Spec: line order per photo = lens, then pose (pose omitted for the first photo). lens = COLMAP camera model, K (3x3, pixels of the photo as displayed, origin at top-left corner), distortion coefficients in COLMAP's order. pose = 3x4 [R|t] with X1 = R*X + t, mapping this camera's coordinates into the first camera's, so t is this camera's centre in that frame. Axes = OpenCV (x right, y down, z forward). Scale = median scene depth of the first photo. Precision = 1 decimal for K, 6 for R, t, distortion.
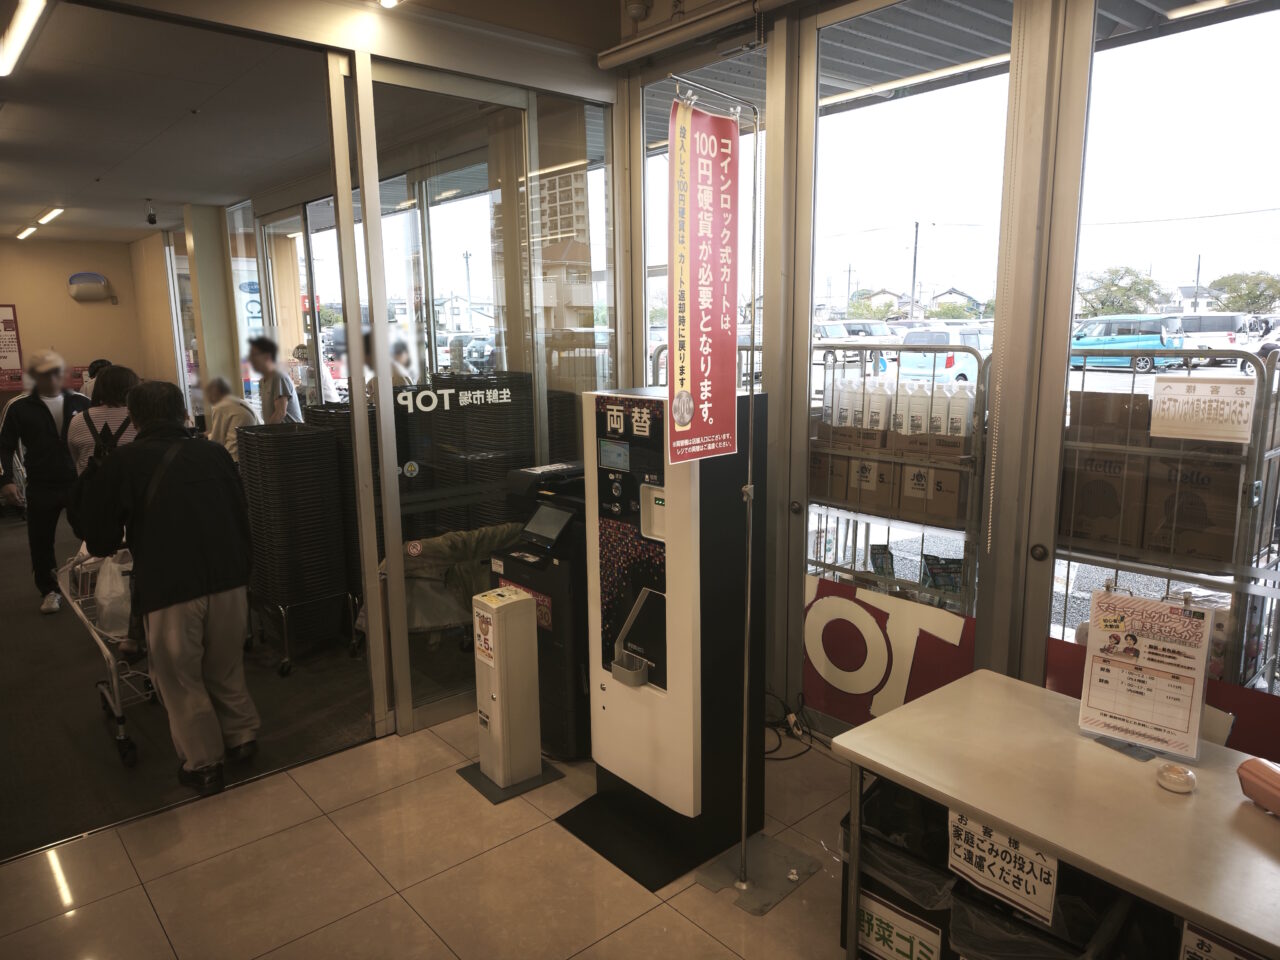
lens RADIAL K [[849.1, 0, 640.0], [0, 849.1, 480.0], [0, 0, 1]] dist [0.021290, -0.001344]
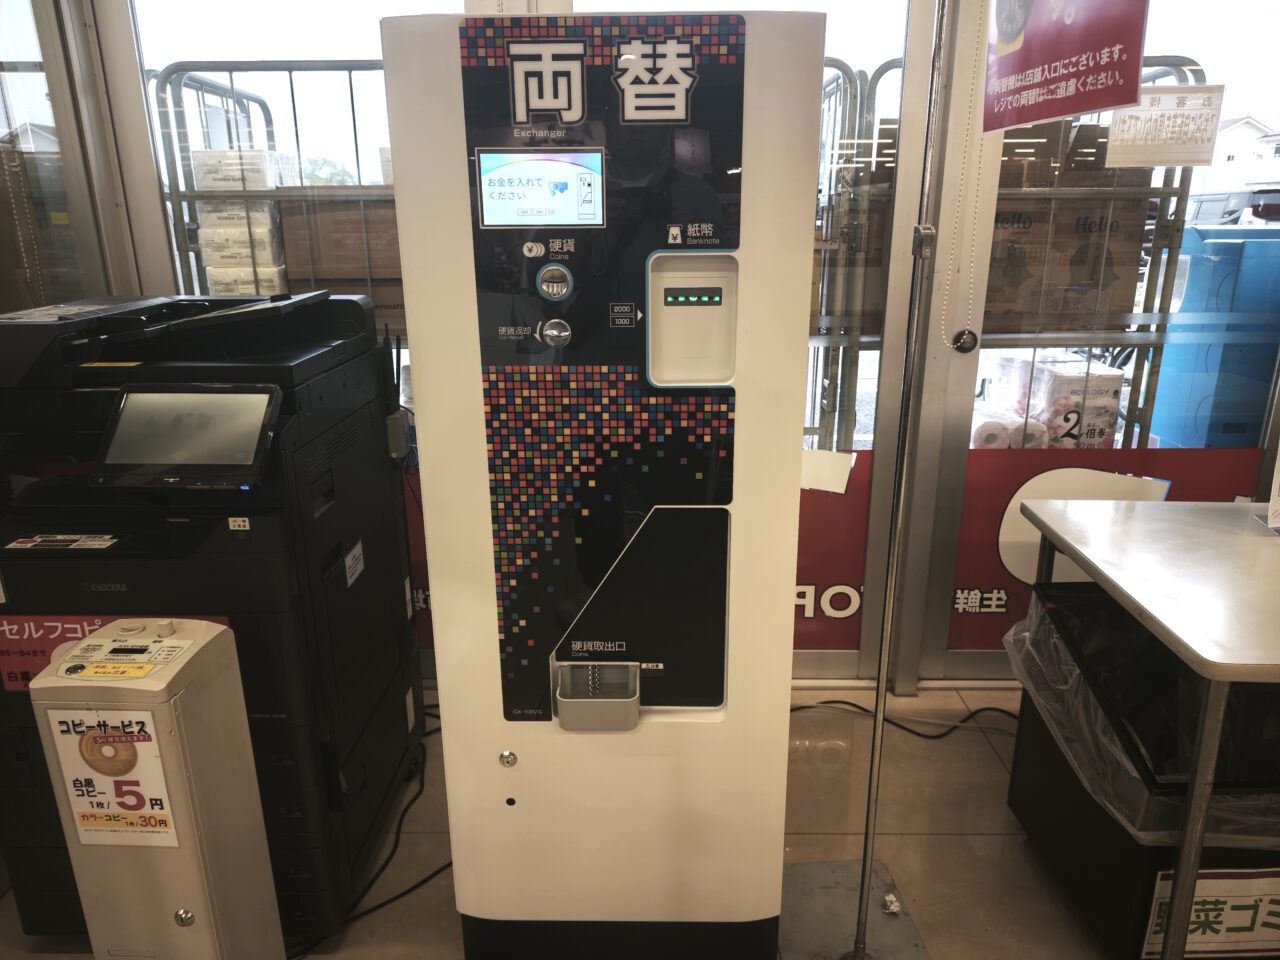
lens RADIAL K [[843.0, 0, 640.0], [0, 843.0, 480.0], [0, 0, 1]] dist [0.000091, -0.001817]
pose [[0.668540, -0.216672, 0.711412, -0.304895], [0.125694, 0.975774, 0.179069, 0.036537], [-0.732977, -0.030295, 0.679578, 0.725457]]
